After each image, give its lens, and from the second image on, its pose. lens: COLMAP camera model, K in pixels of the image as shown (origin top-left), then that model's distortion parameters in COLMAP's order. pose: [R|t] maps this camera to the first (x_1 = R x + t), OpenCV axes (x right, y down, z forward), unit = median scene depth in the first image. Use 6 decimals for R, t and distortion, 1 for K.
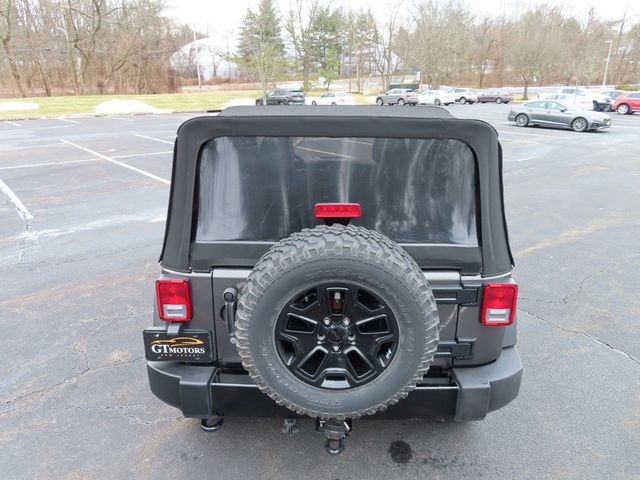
lens RADIAL K [[458.7, 0, 317.3], [0, 458.7, 240.8], [0, 0, 1]] dist [-0.008701, 0.008439]
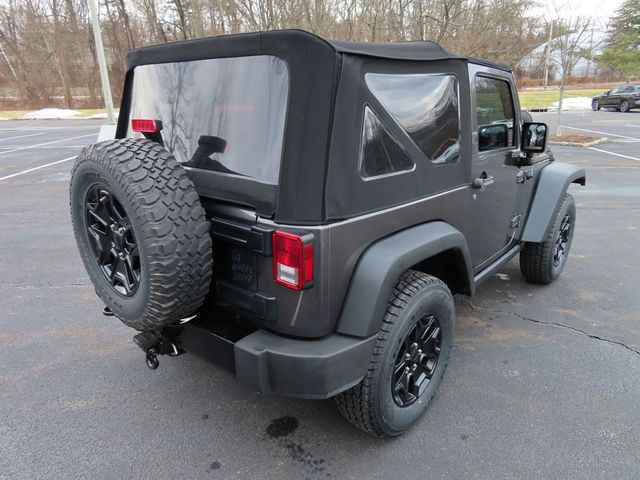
lens RADIAL K [[458.7, 0, 317.3], [0, 458.7, 240.8], [0, 0, 1]] dist [-0.008701, 0.008439]
pose [[0.768855, 0.194002, -0.609282, 0.892240], [-0.196235, 0.978471, 0.063926, 0.043113], [0.608567, 0.070412, 0.790373, 0.385756]]
